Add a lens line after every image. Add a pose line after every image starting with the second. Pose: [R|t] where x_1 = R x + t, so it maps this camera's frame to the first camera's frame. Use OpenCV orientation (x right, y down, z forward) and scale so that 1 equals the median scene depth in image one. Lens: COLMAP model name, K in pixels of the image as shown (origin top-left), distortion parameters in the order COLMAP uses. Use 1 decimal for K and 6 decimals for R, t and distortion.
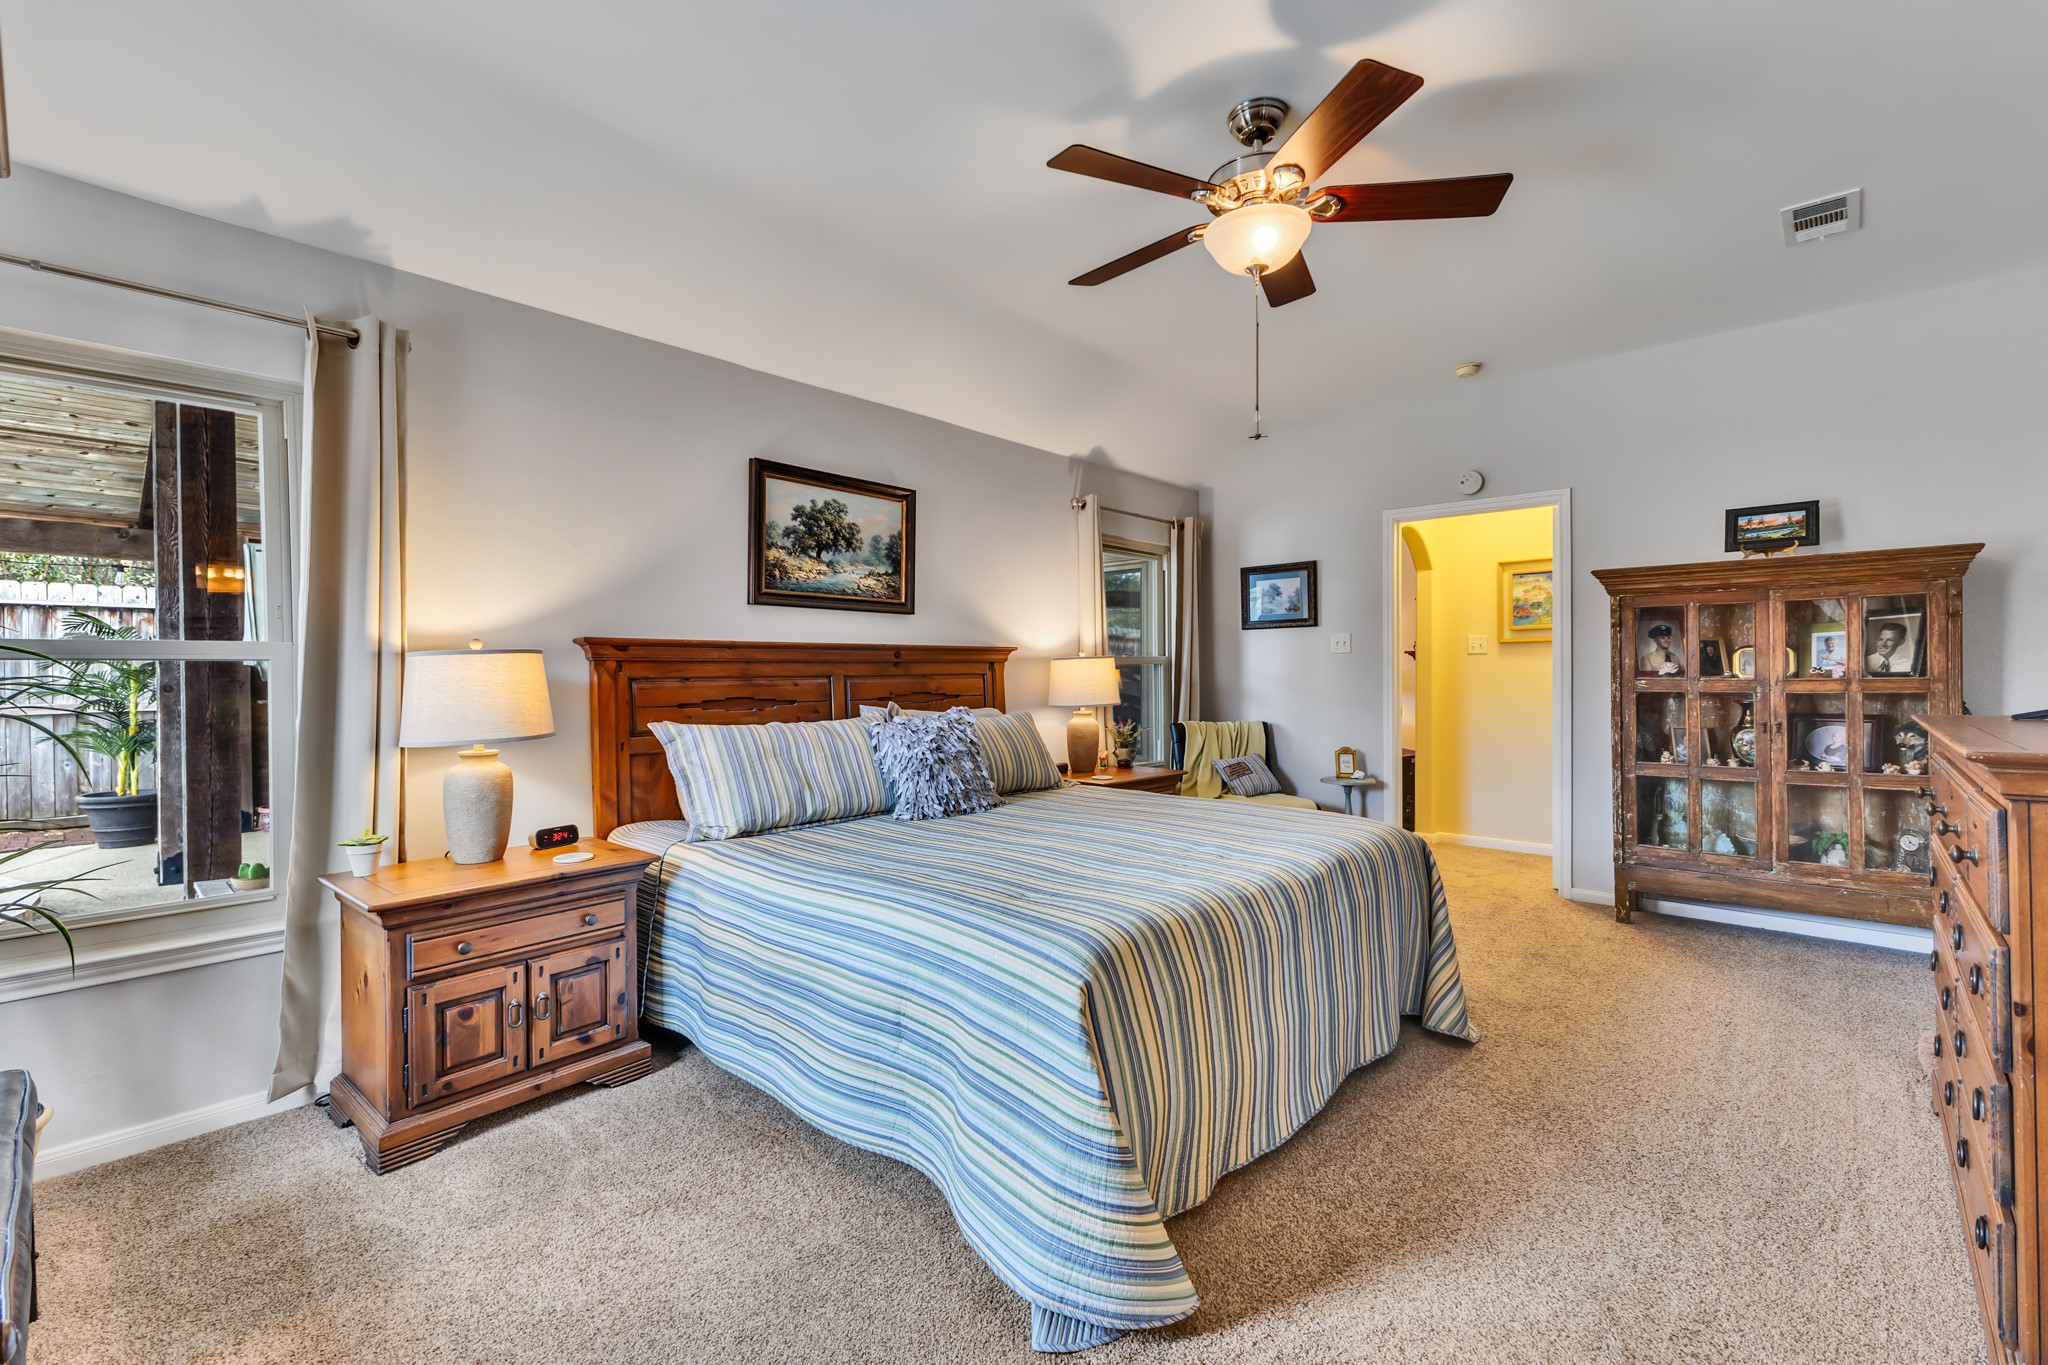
lens RADIAL K [[879.6, 0, 1026.5], [0, 879.6, 677.5], [0, 0, 1]] dist [0.014546, -0.004083]
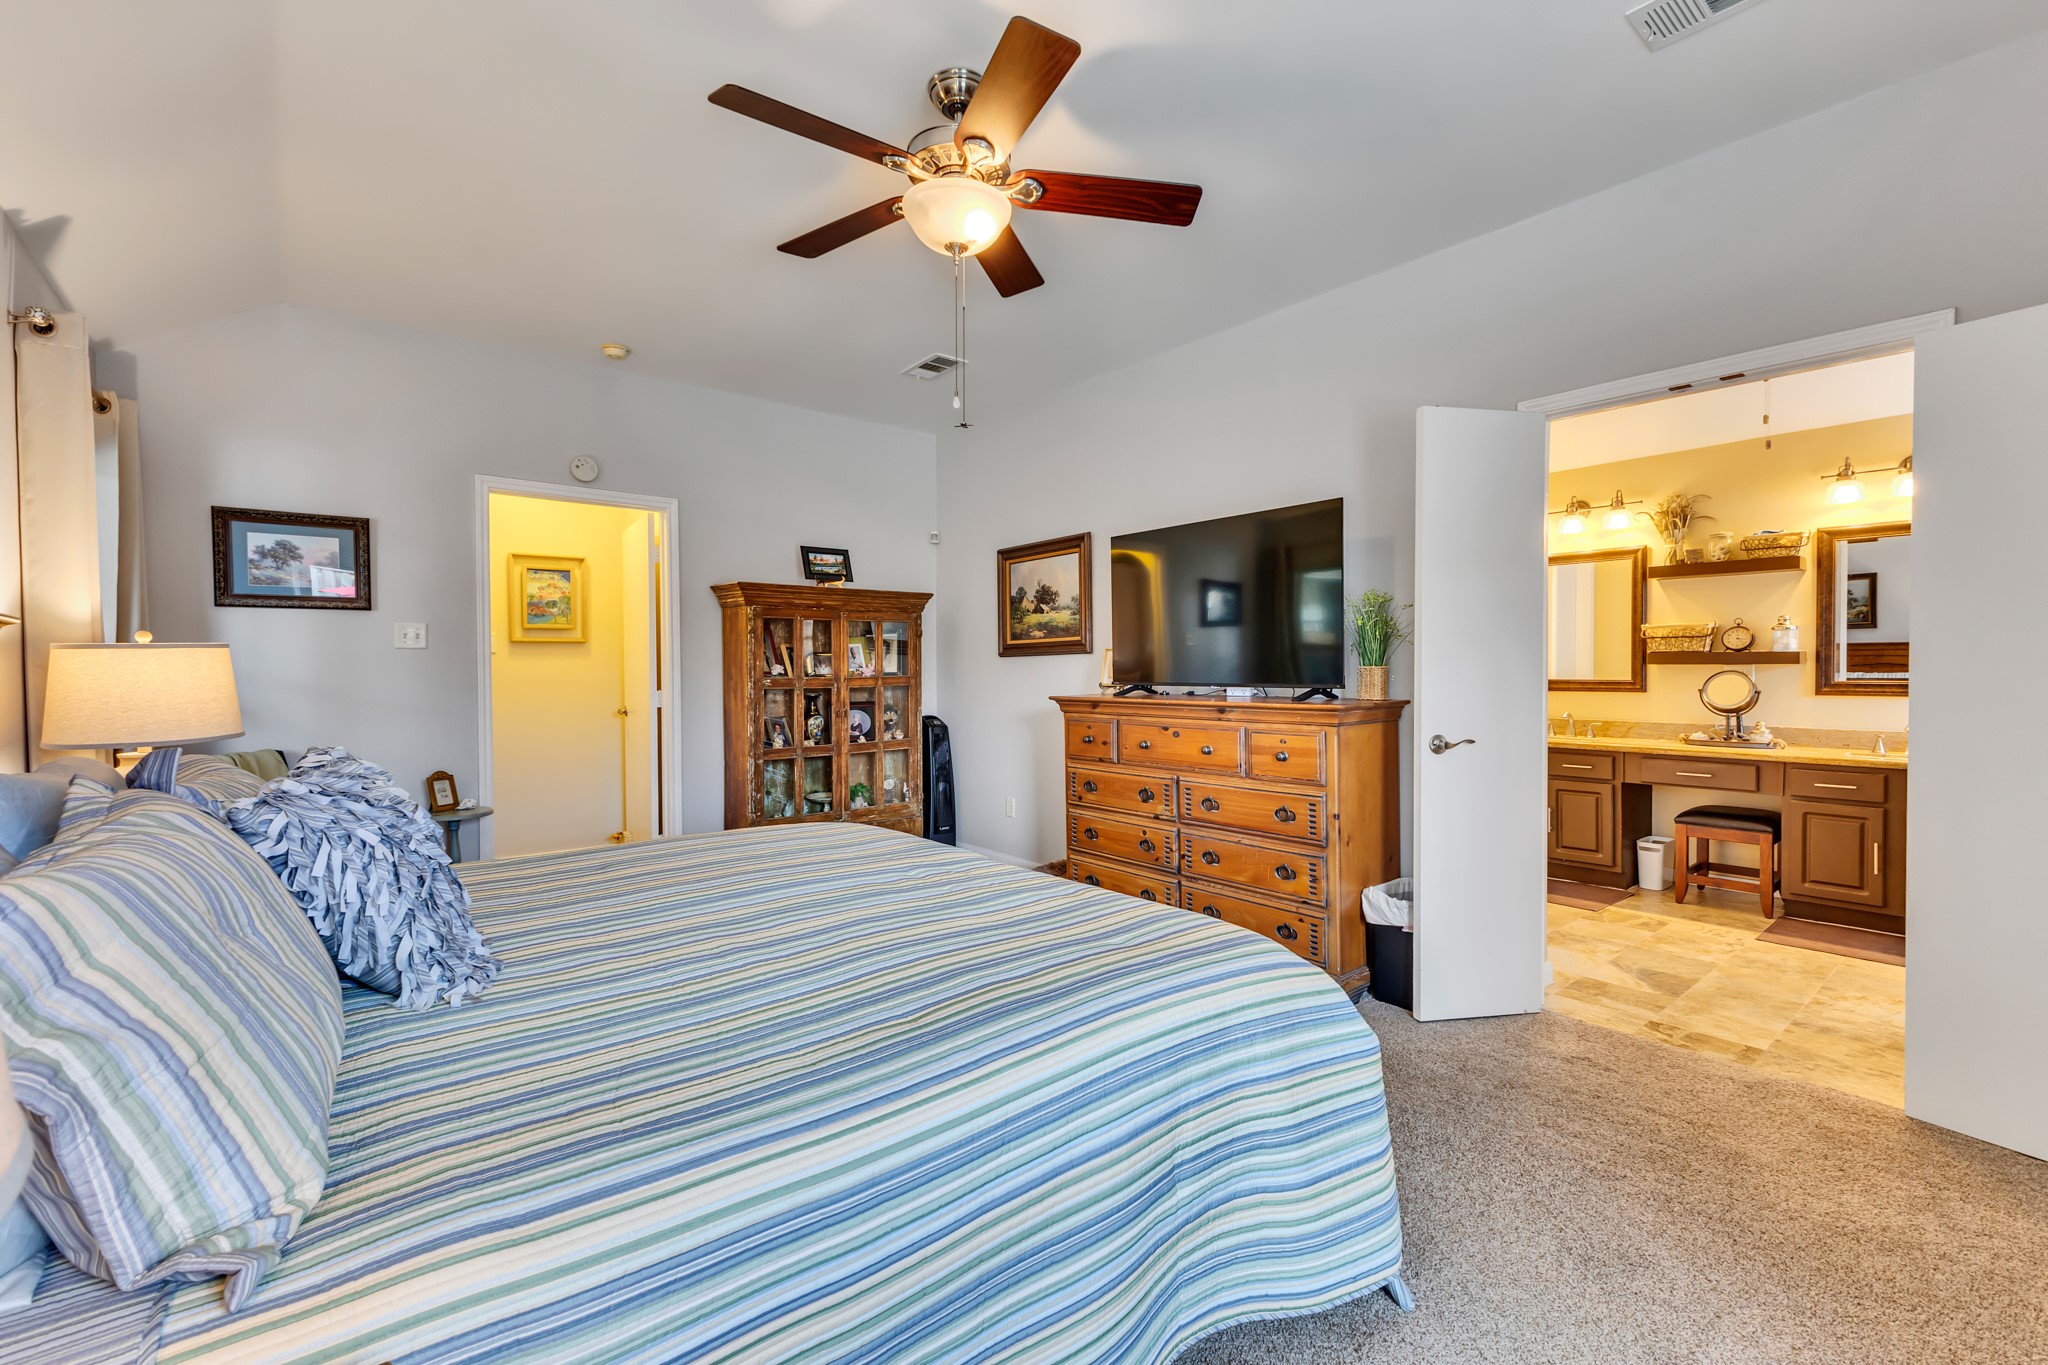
lens RADIAL K [[879.6, 0, 1023.3], [0, 879.6, 677.8], [0, 0, 1]] dist [0.014546, -0.004083]
pose [[0.141258, -0.006114, 0.989954, -0.431429], [0.010169, 0.999937, 0.004724, -0.001232], [-0.989921, 0.009399, 0.141311, 0.511653]]
